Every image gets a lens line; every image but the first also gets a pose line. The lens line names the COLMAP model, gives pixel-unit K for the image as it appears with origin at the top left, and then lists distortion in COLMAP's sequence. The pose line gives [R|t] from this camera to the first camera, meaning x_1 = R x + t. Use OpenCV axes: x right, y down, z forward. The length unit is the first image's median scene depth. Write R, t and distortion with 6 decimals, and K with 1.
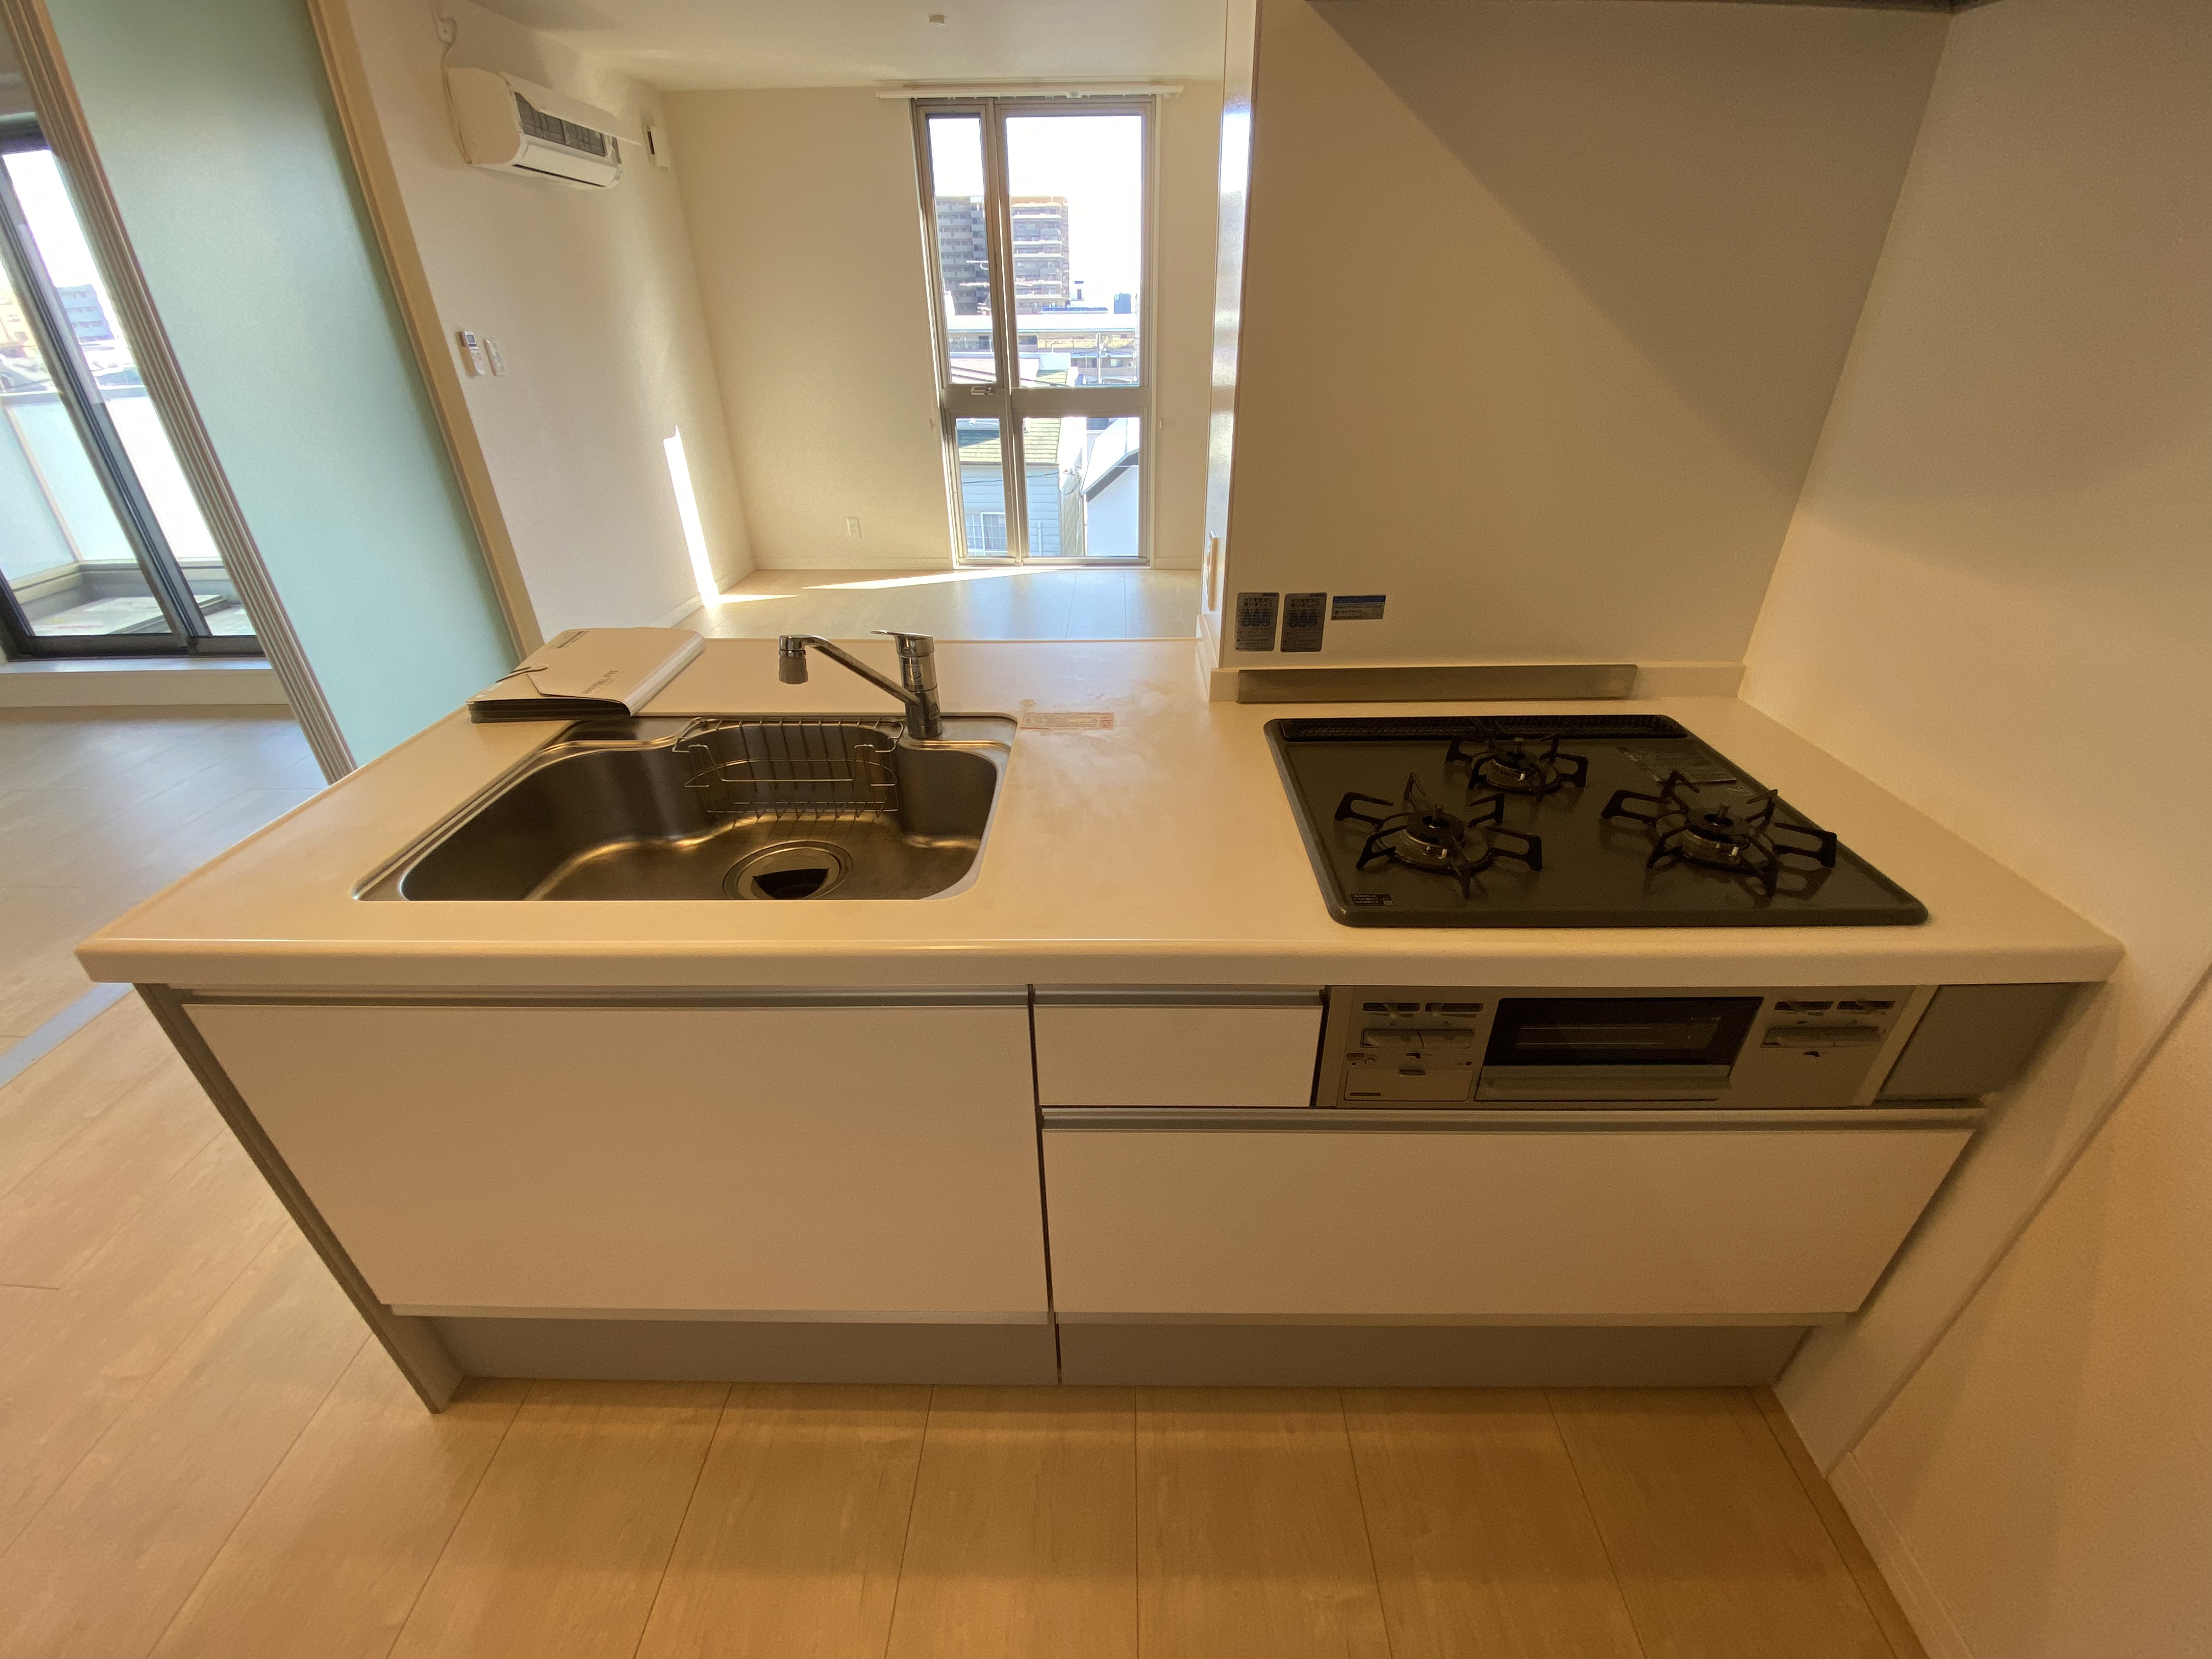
lens RADIAL K [[899.1, 0, 1122.1], [0, 899.1, 831.0], [0, 0, 1]] dist [0.001209, -0.011626]
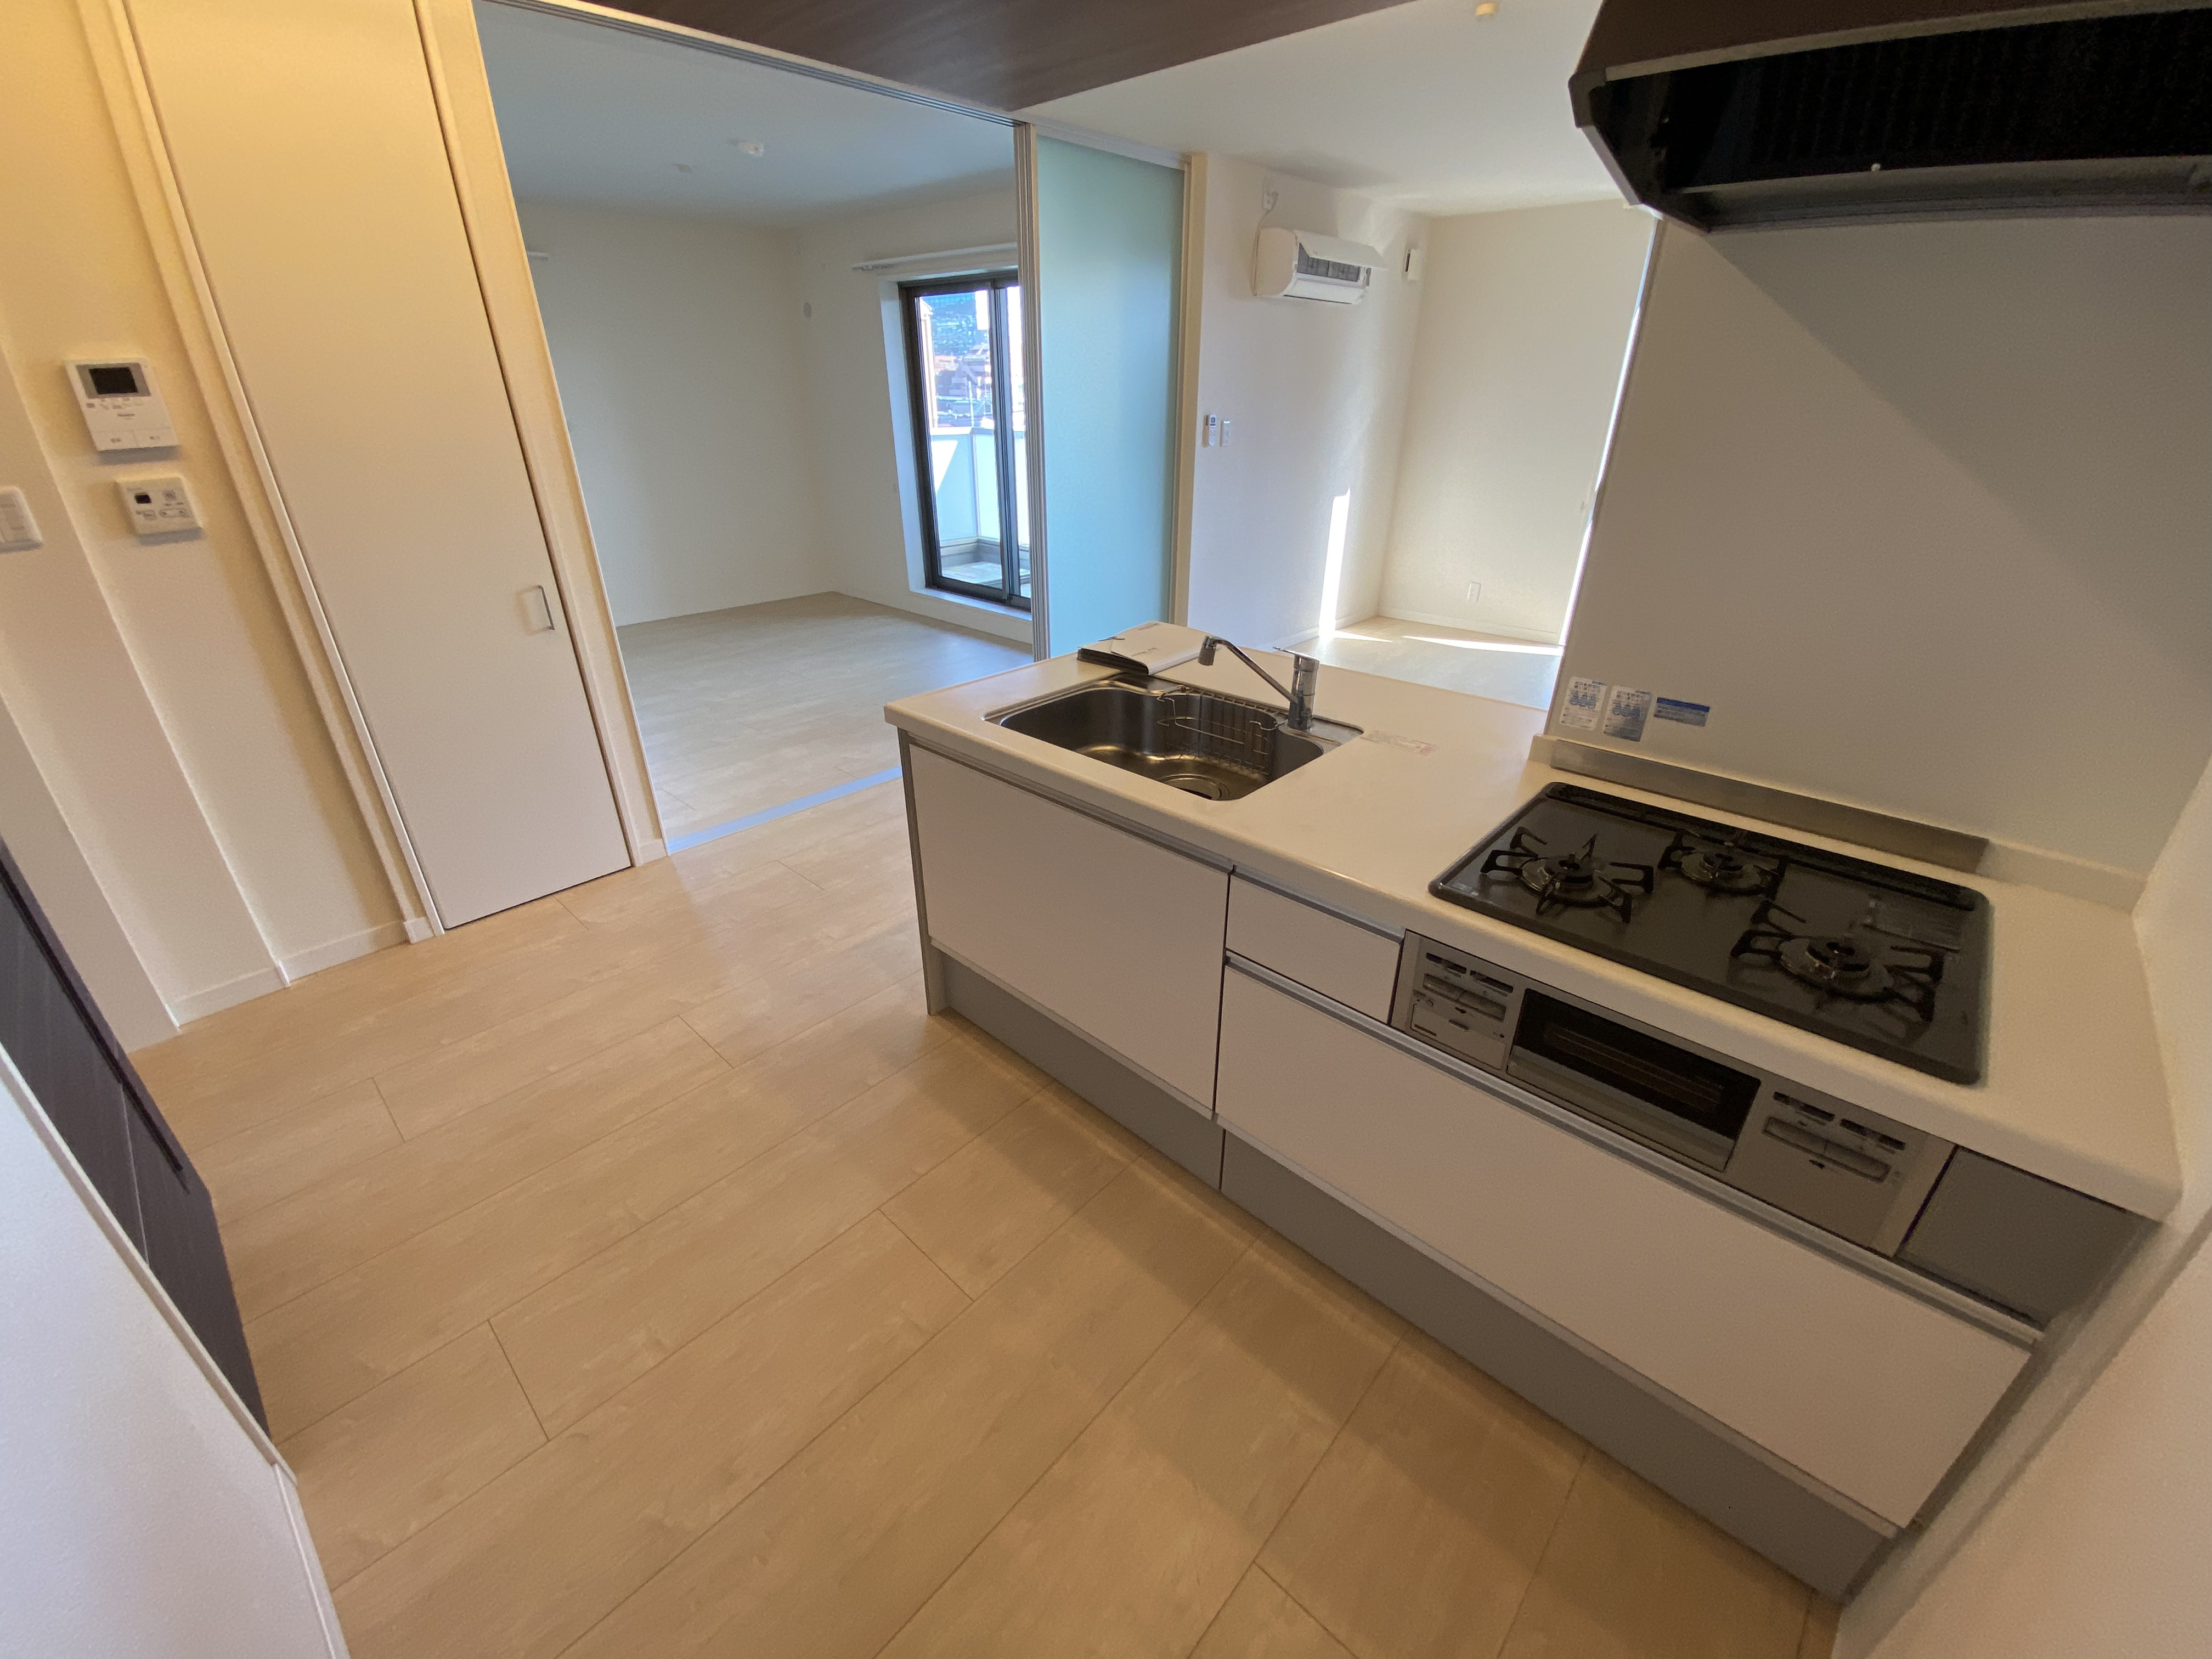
lens RADIAL K [[899.1, 0, 1111.1], [0, 899.1, 840.8], [0, 0, 1]] dist [0.001209, -0.011626]
pose [[0.739711, 0.310022, -0.597256, 0.471368], [-0.338493, 0.938514, 0.067933, 0.069336], [0.581593, 0.151916, 0.799169, -0.294500]]
